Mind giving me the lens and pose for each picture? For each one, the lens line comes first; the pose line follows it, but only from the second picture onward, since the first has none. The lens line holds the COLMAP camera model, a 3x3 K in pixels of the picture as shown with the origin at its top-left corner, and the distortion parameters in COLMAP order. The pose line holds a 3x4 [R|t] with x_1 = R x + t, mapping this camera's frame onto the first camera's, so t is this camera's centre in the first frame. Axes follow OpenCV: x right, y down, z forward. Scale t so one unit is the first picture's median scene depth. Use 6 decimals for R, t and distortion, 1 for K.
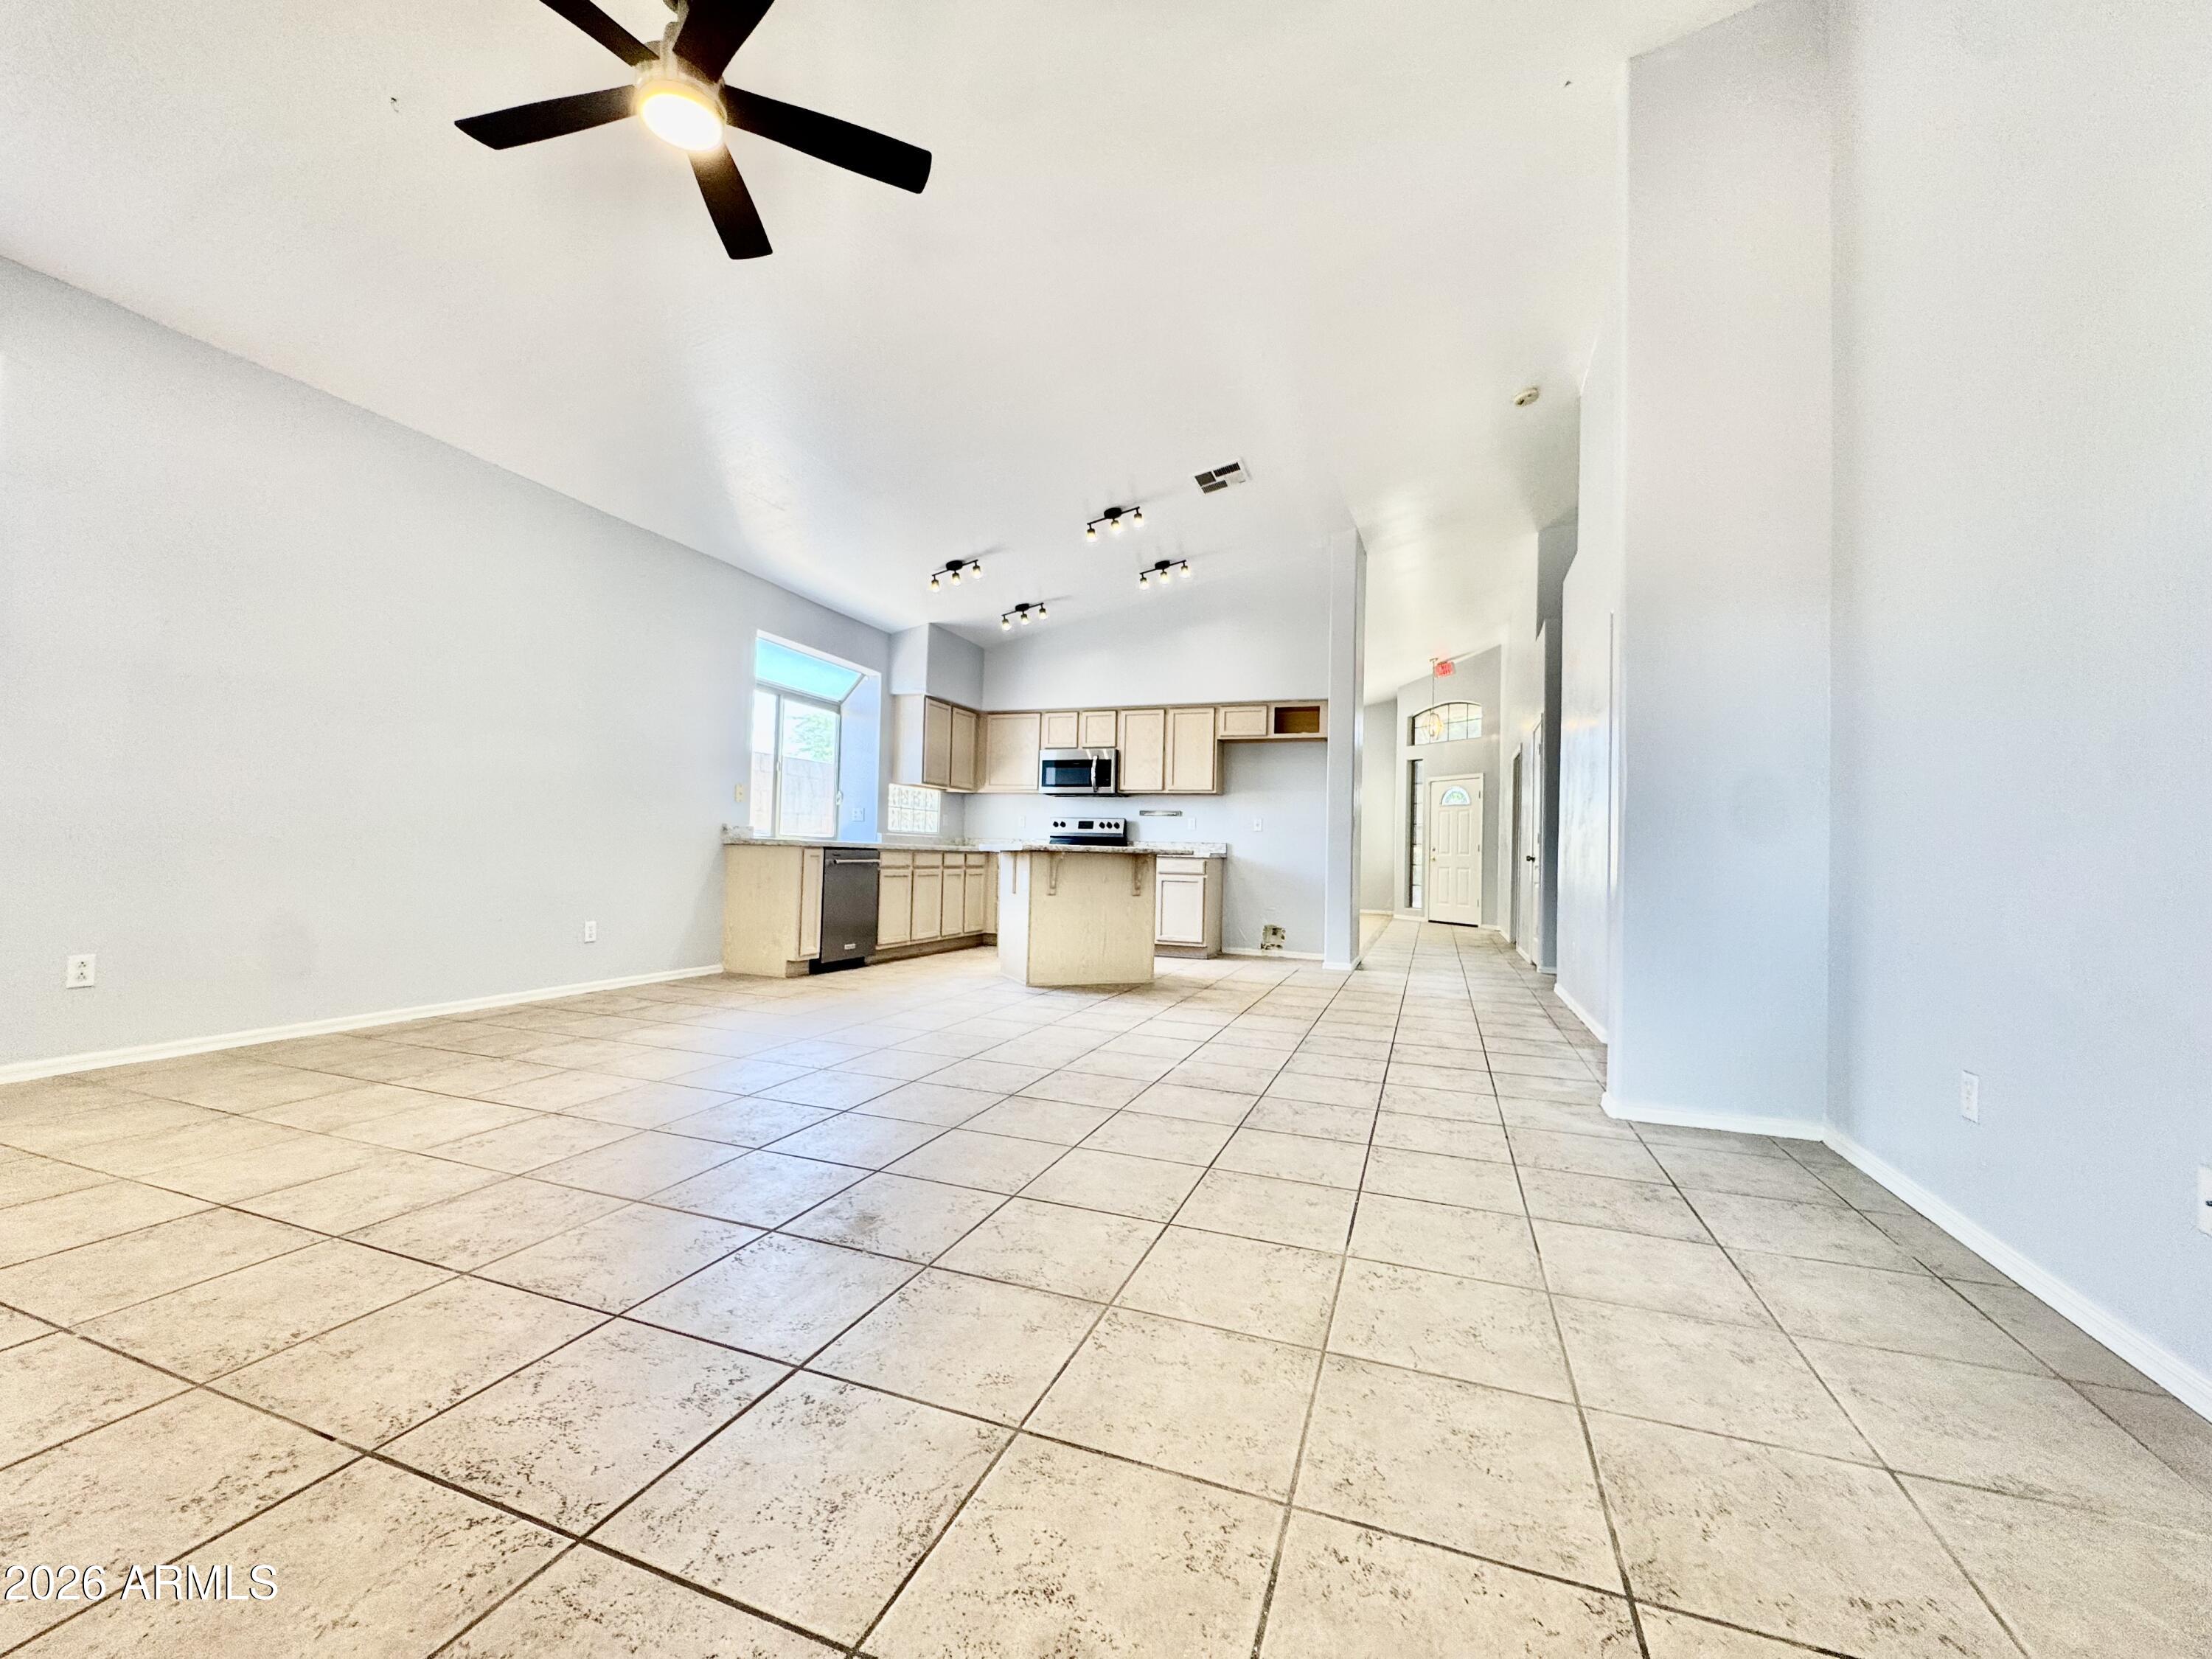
lens RADIAL K [[887.8, 0, 1108.5], [0, 887.8, 831.7], [0, 0, 1]] dist [-0.004598, 0.000320]
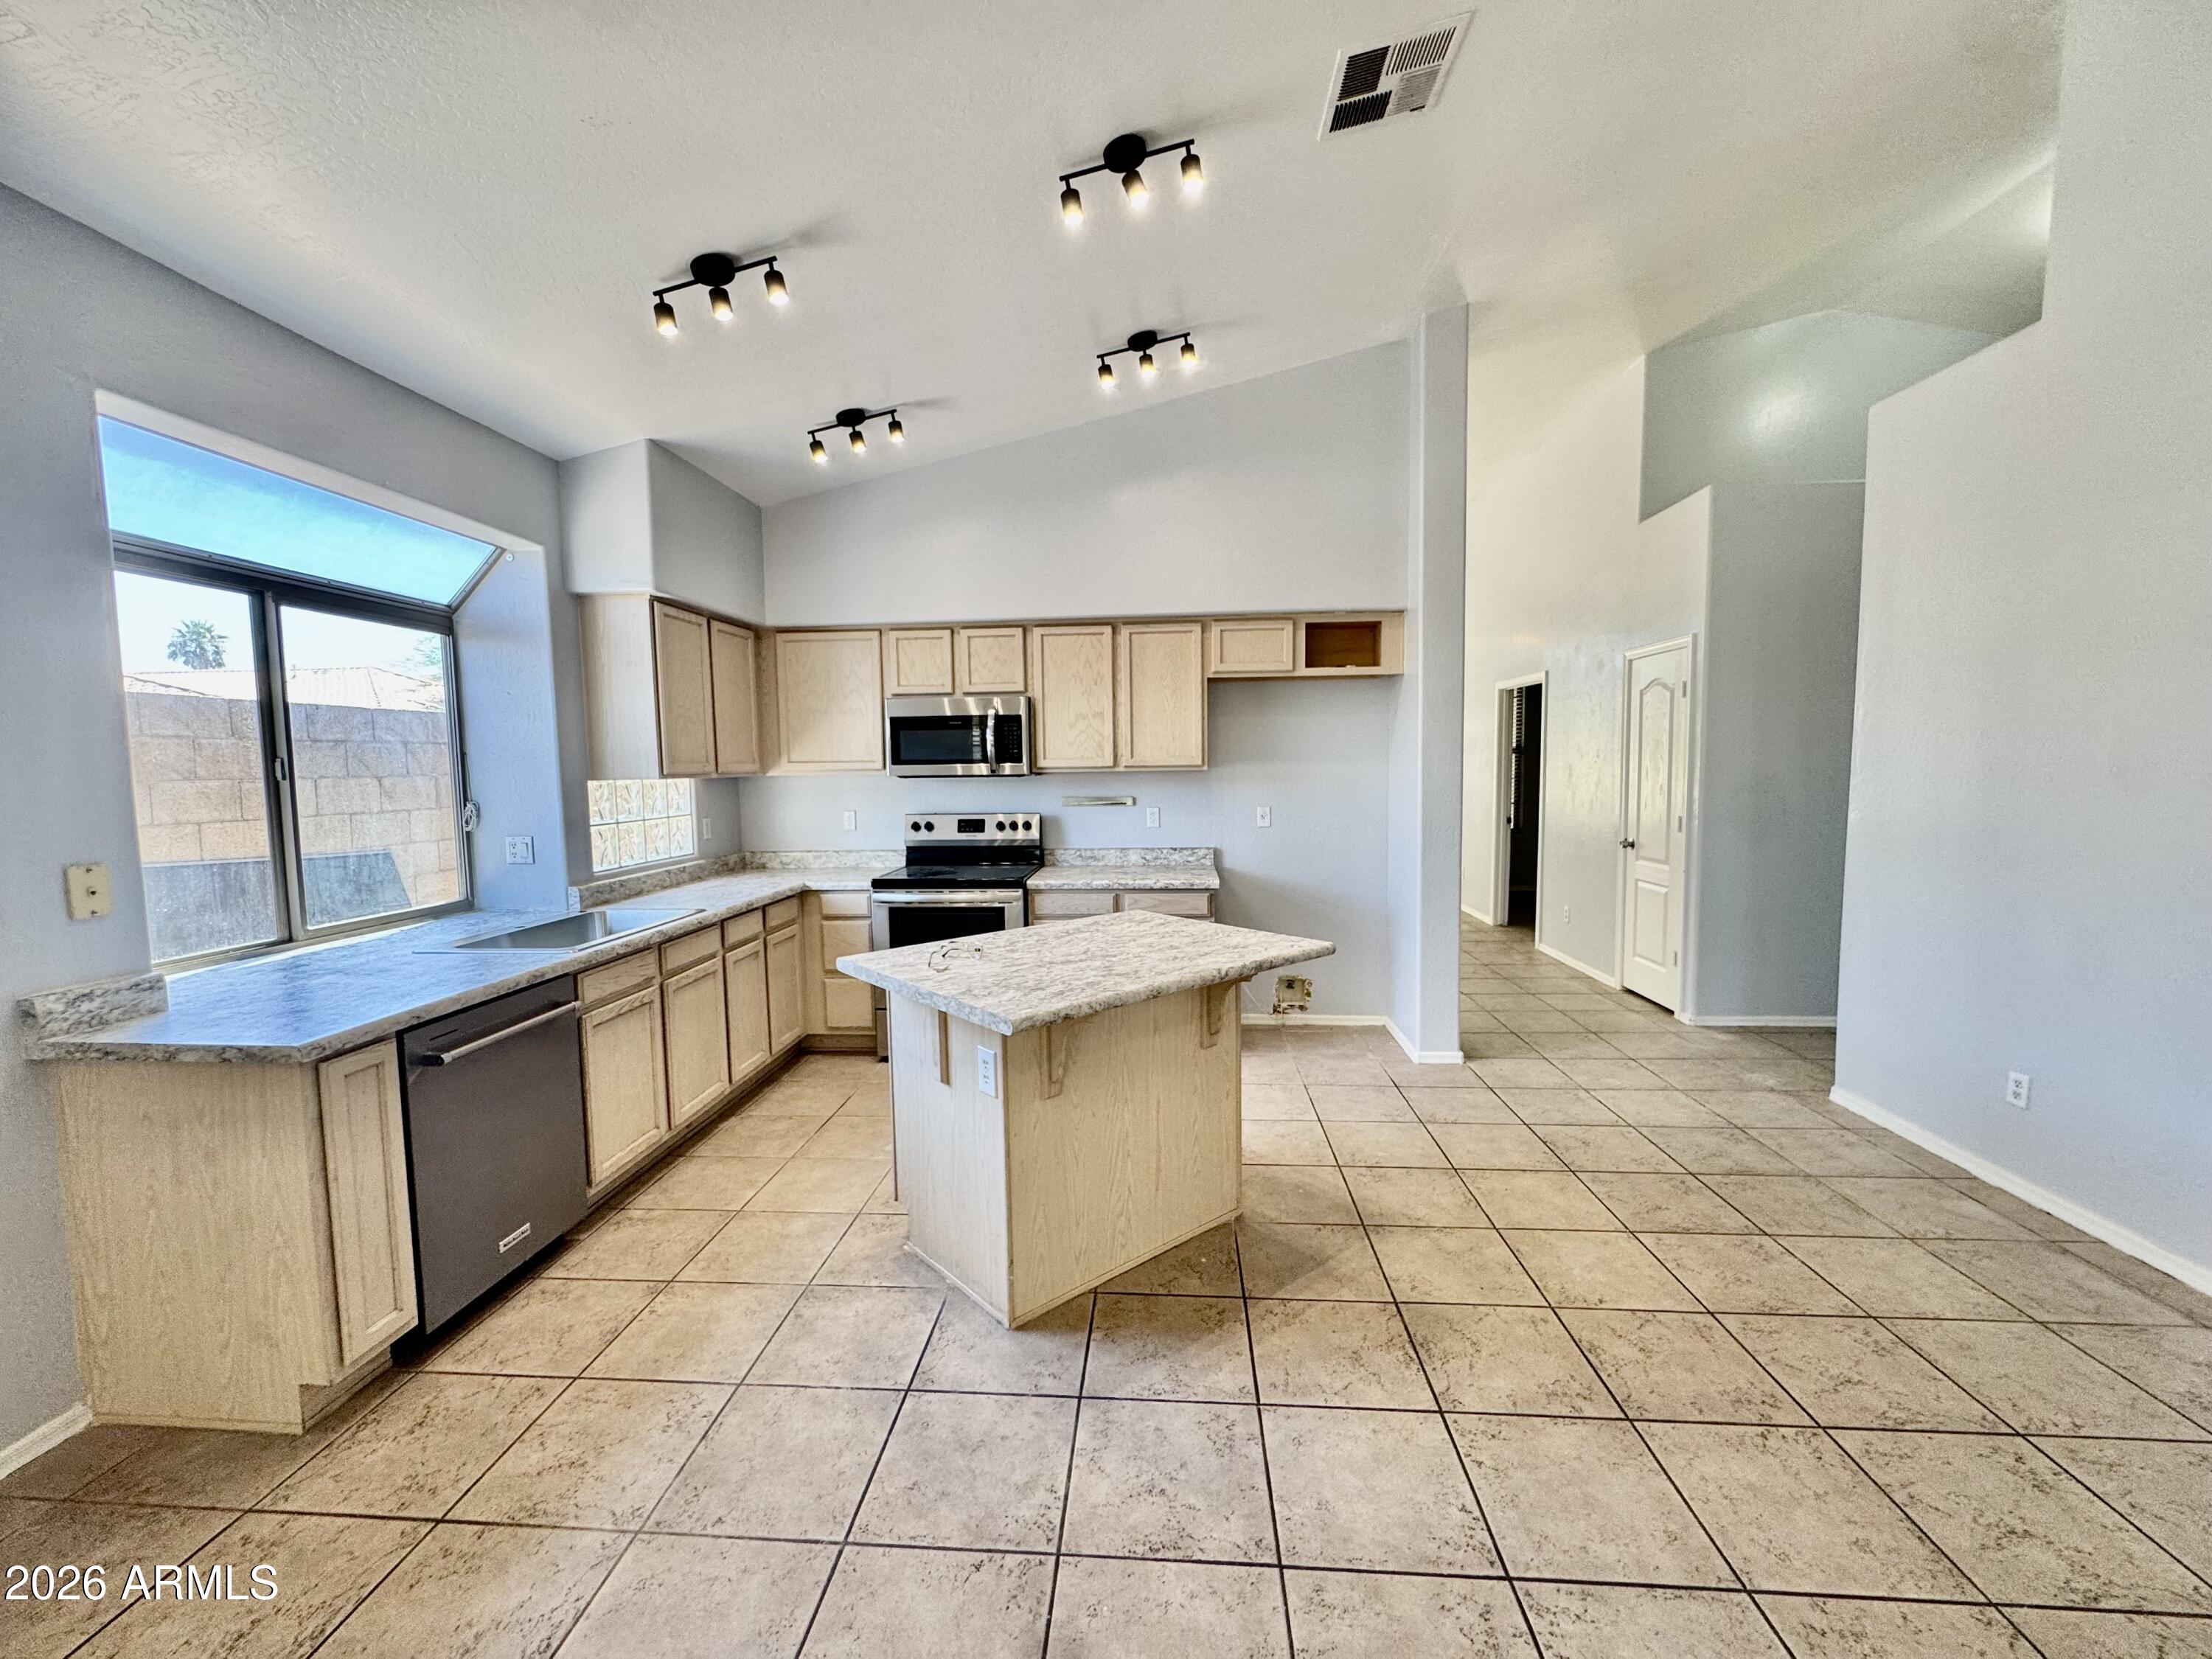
lens RADIAL K [[887.8, 0, 1108.5], [0, 887.8, 831.7], [0, 0, 1]] dist [-0.004598, 0.000320]
pose [[0.960091, -0.062464, 0.272625, -0.105775], [0.033739, 0.993490, 0.108812, -0.069299], [-0.277647, -0.095272, 0.955947, 0.449346]]
